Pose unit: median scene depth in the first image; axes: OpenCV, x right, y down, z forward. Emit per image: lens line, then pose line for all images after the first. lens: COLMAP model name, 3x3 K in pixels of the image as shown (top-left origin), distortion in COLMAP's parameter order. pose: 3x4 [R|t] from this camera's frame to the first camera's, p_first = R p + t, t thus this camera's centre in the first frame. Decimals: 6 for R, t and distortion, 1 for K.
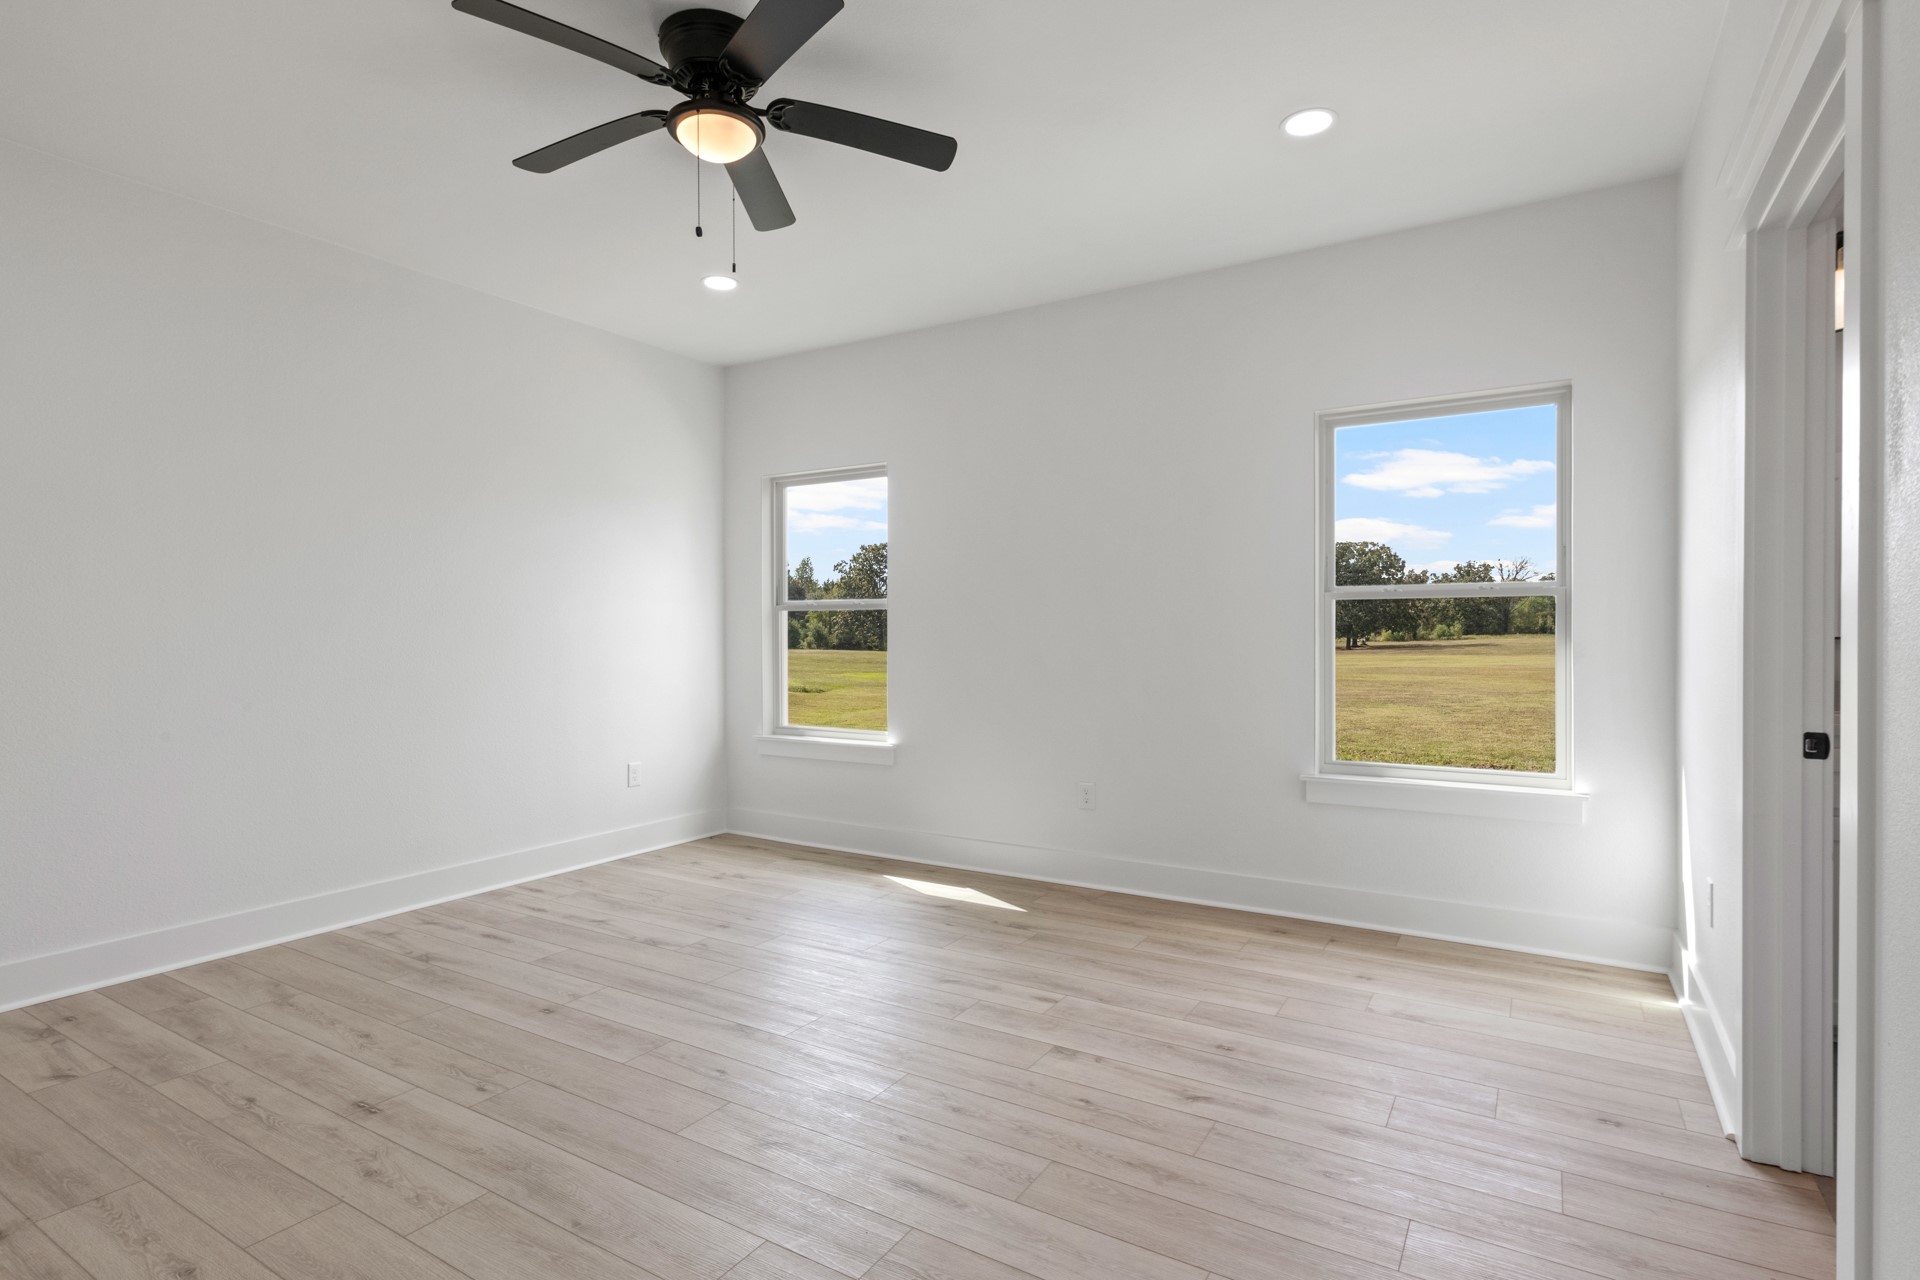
lens RADIAL K [[964.7, 0, 959.6], [0, 964.7, 636.1], [0, 0, 1]] dist [-0.006728, -0.002445]
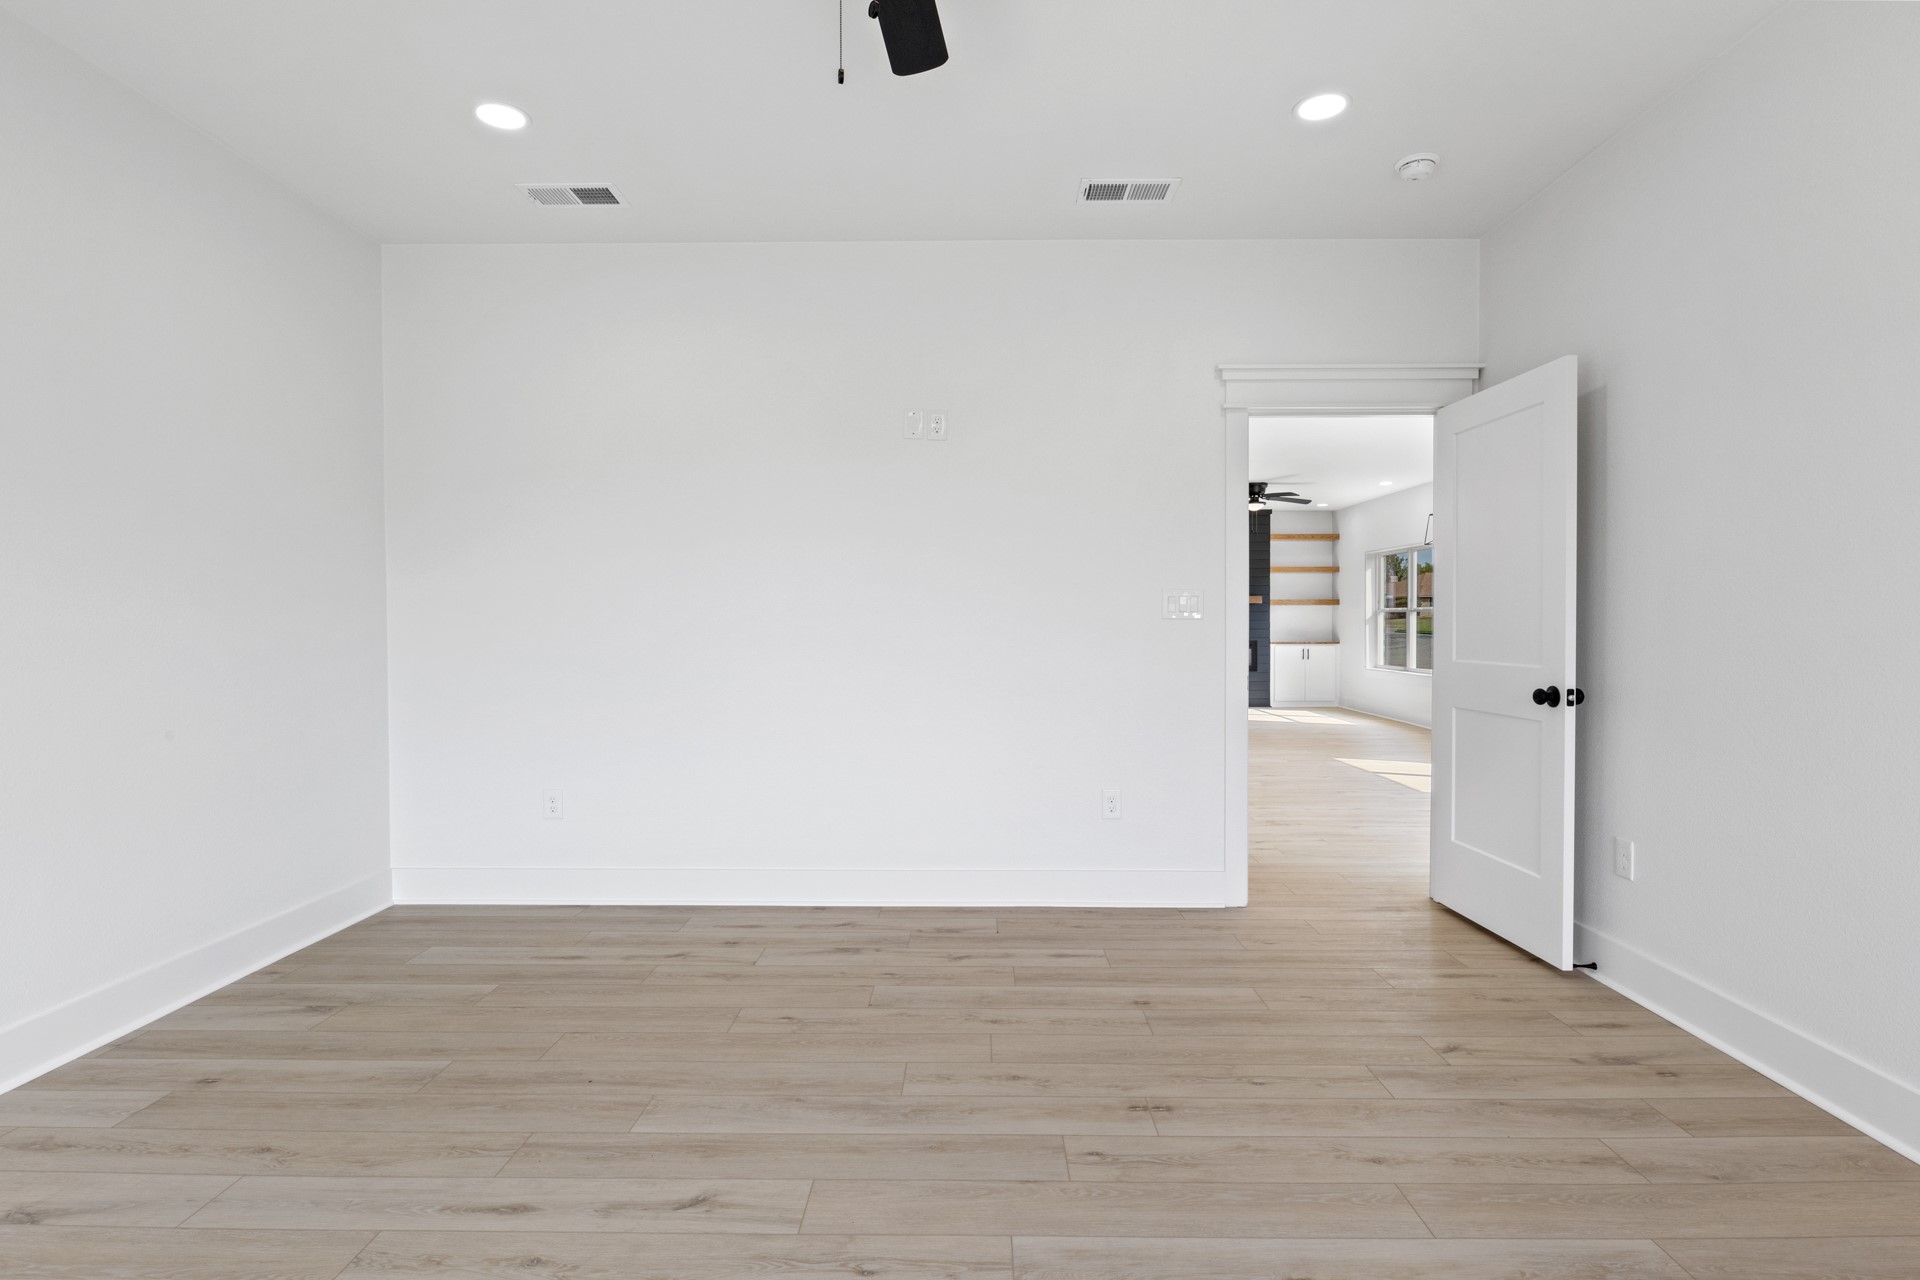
lens RADIAL K [[964.7, 0, 953.8], [0, 964.7, 639.2], [0, 0, 1]] dist [-0.006728, -0.002445]
pose [[-0.867677, 0.009838, -0.497031, 0.019270], [0.000753, 0.999829, 0.018477, 0.007303], [0.497127, 0.015658, -0.867536, 1.568557]]
